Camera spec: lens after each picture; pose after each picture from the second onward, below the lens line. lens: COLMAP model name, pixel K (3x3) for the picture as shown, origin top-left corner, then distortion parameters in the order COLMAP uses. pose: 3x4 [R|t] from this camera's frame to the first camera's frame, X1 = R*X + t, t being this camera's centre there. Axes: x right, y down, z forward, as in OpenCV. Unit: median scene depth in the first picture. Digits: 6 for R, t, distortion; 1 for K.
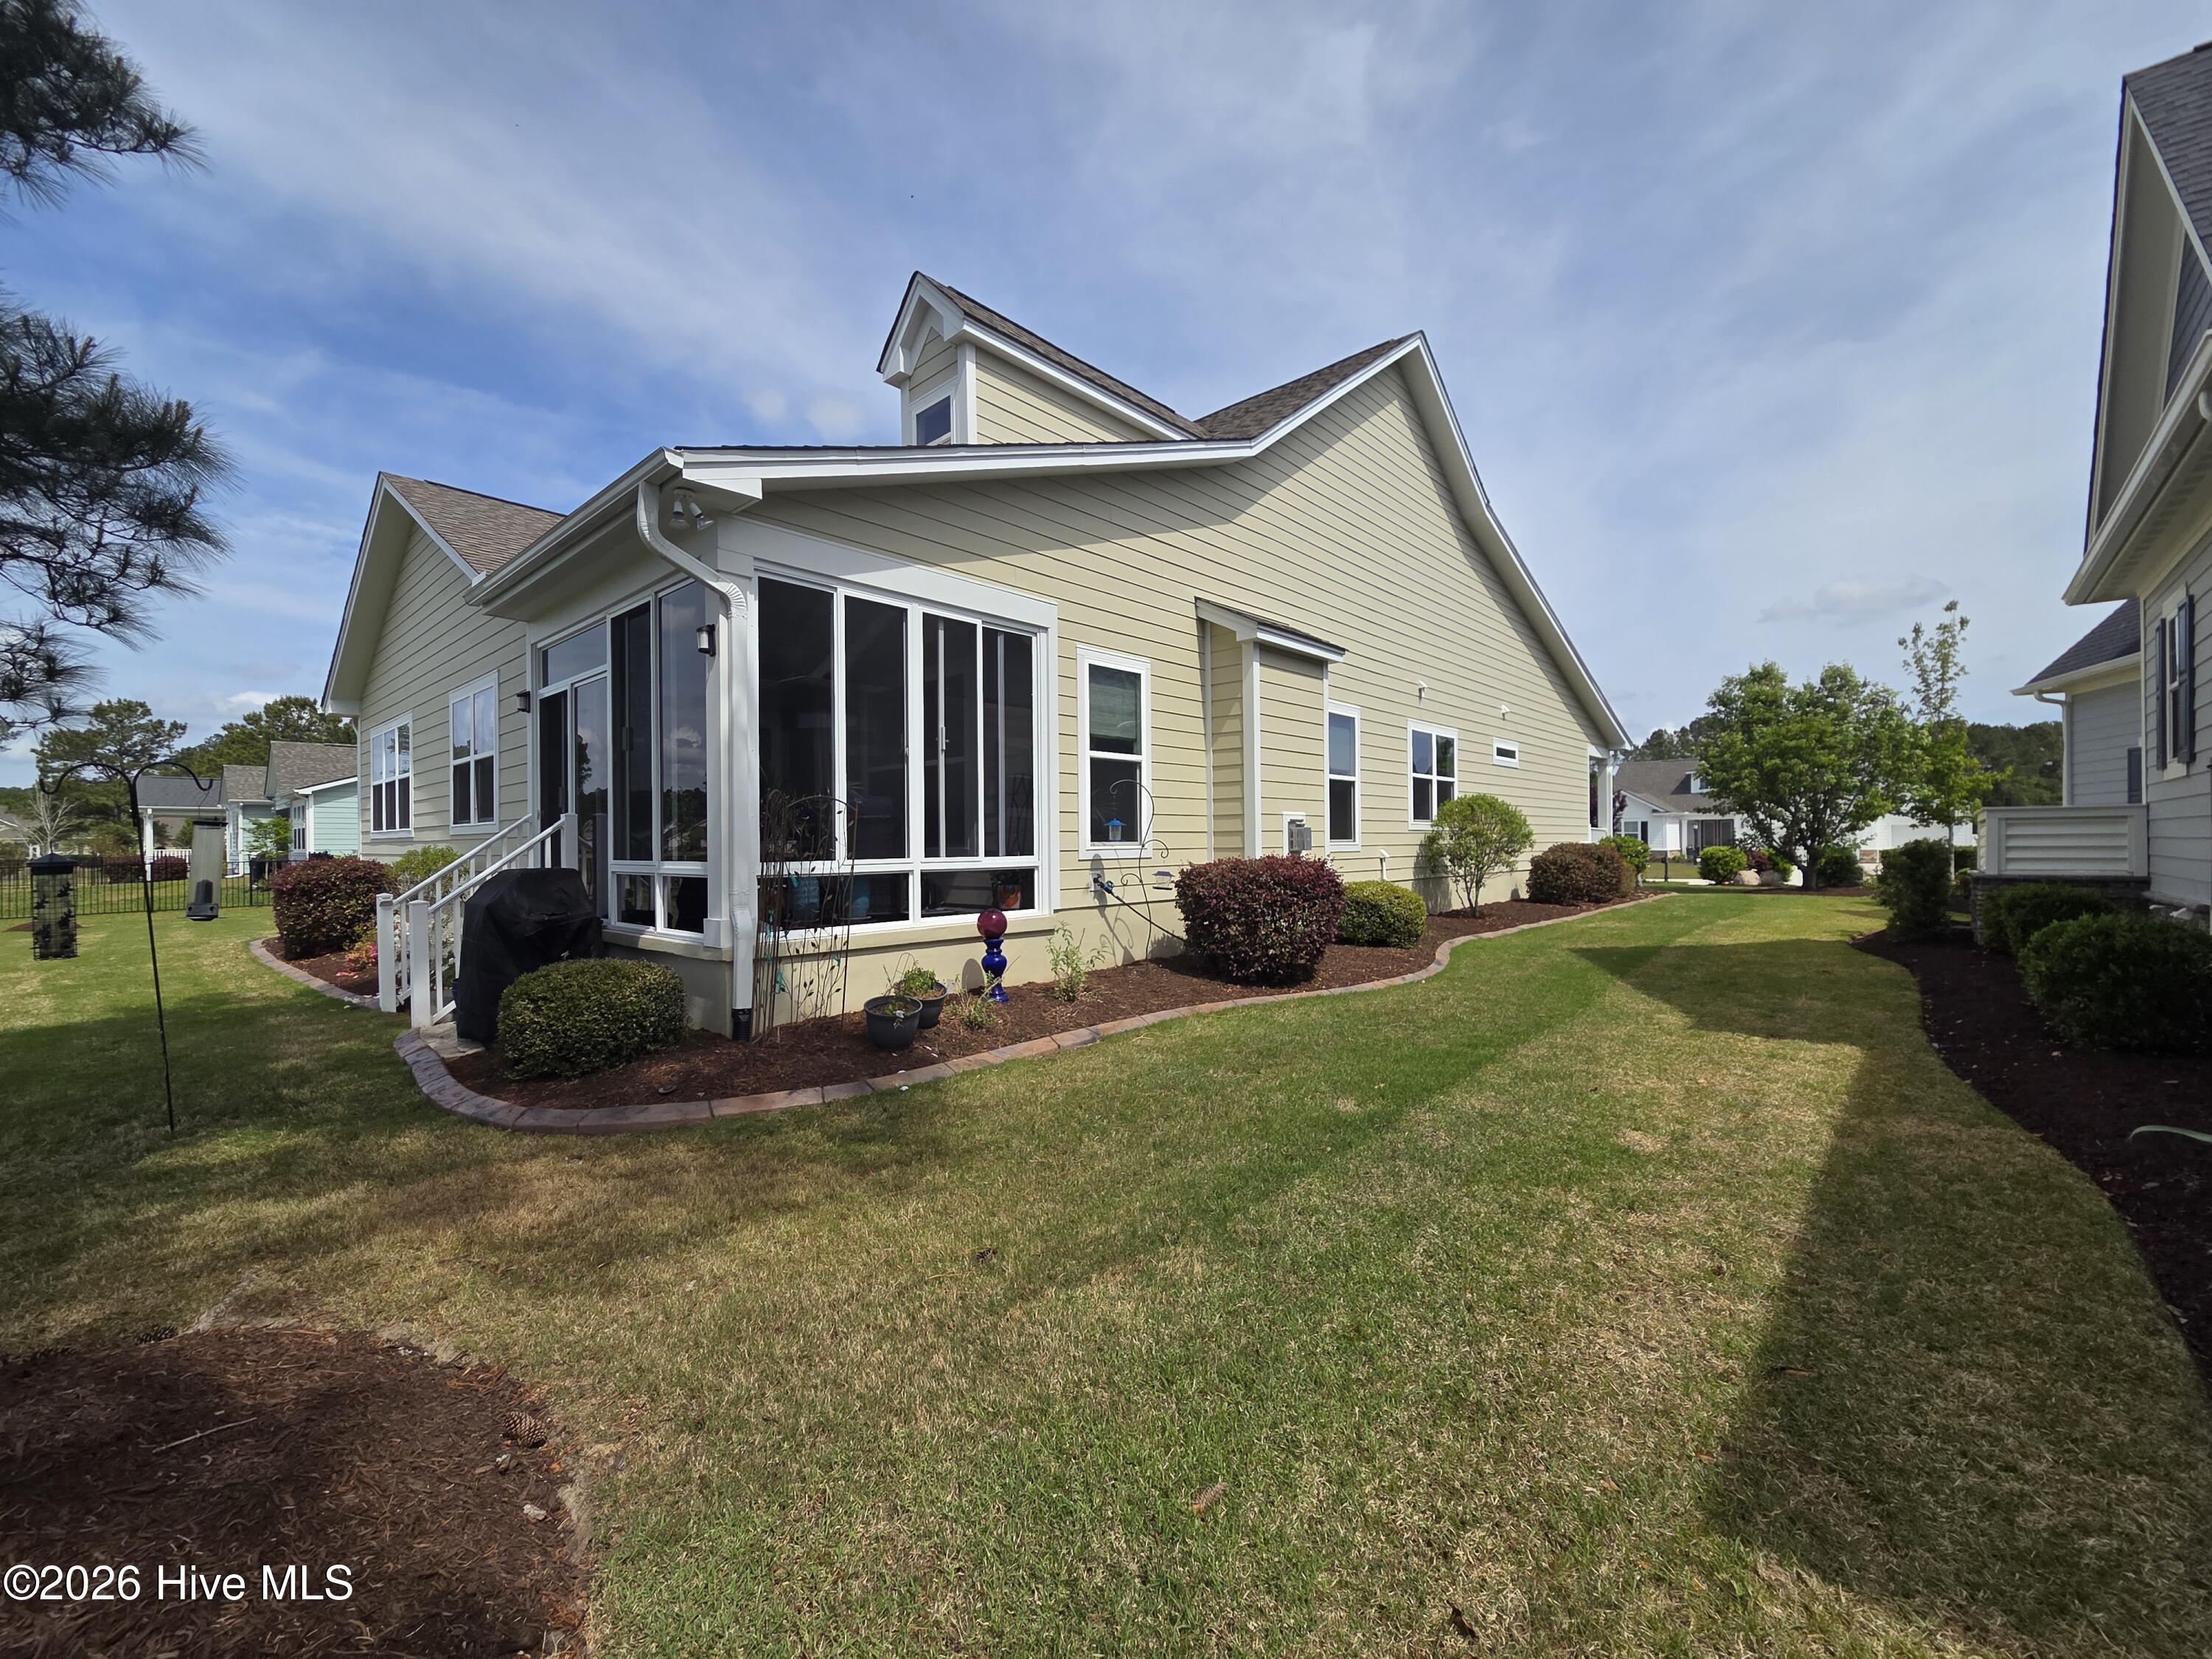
lens RADIAL K [[902.1, 0, 1101.8], [0, 902.1, 830.7], [0, 0, 1]] dist [0.001375, 0.000172]
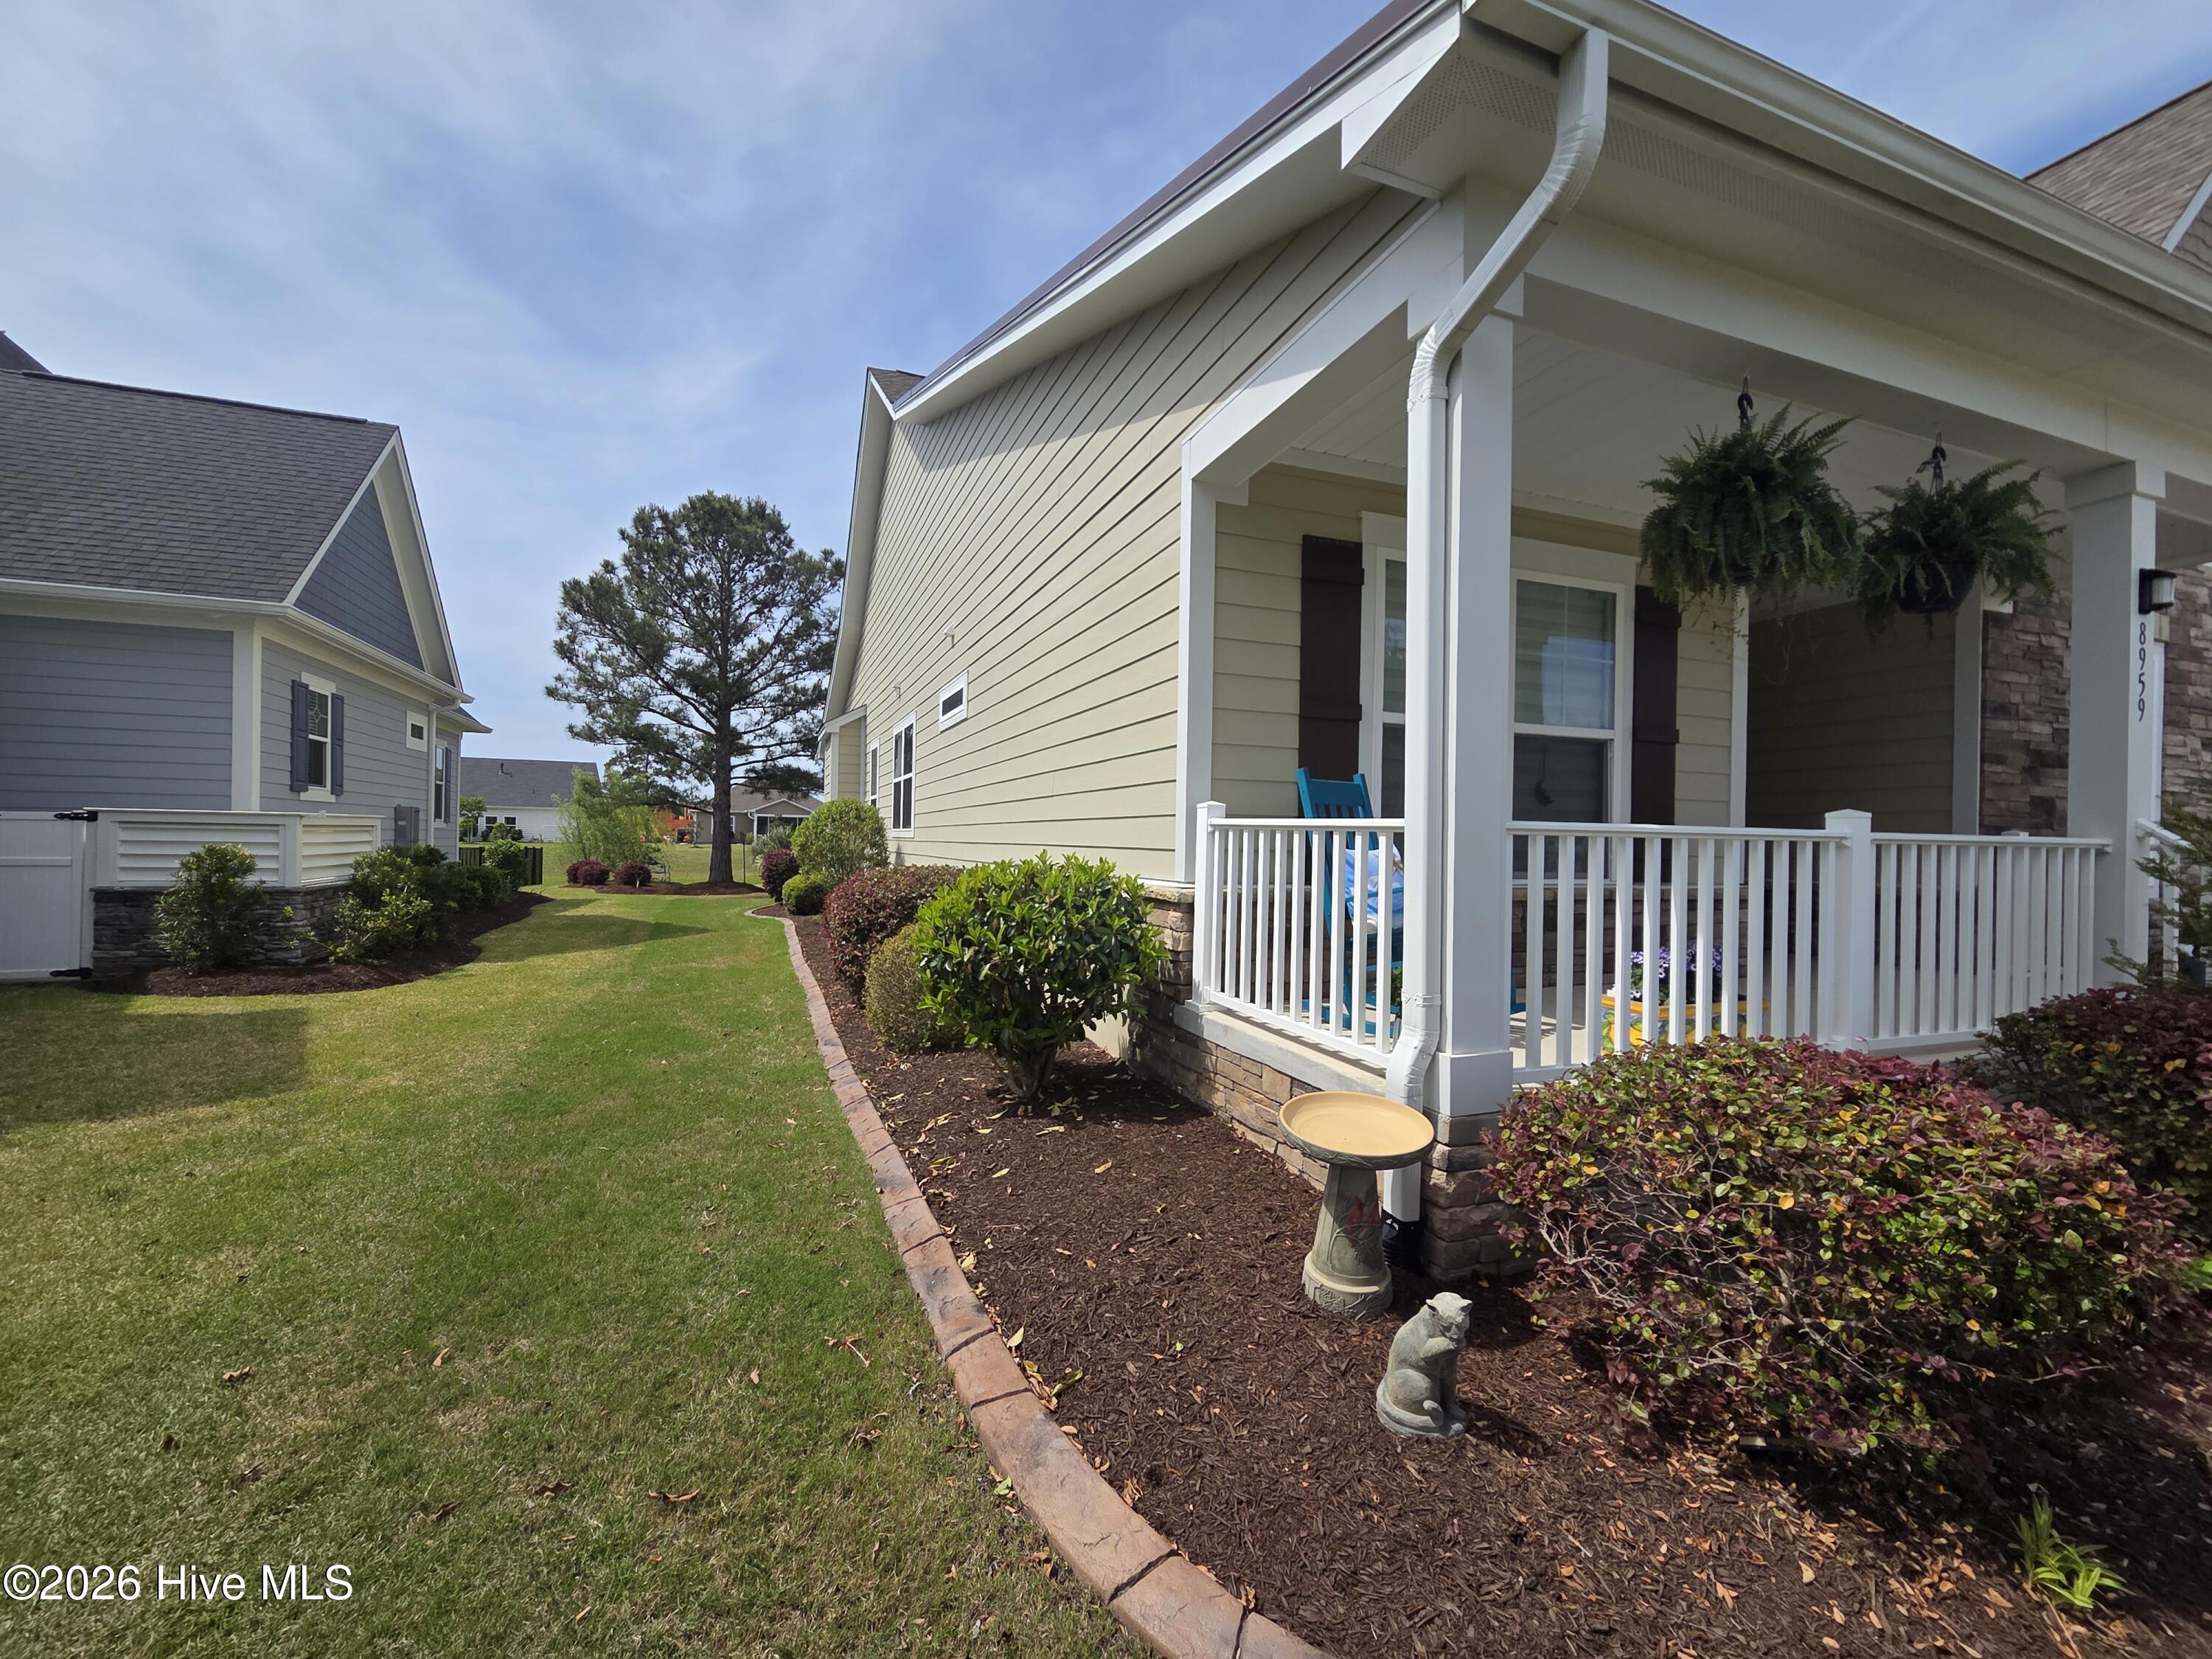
lens RADIAL K [[902.1, 0, 1101.8], [0, 902.1, 830.7], [0, 0, 1]] dist [0.001375, 0.000172]
pose [[-0.449839, -0.007914, -0.893075, 1.159169], [-0.006441, 0.999963, -0.005617, -0.002877], [0.893087, 0.003226, -0.449873, 1.702240]]
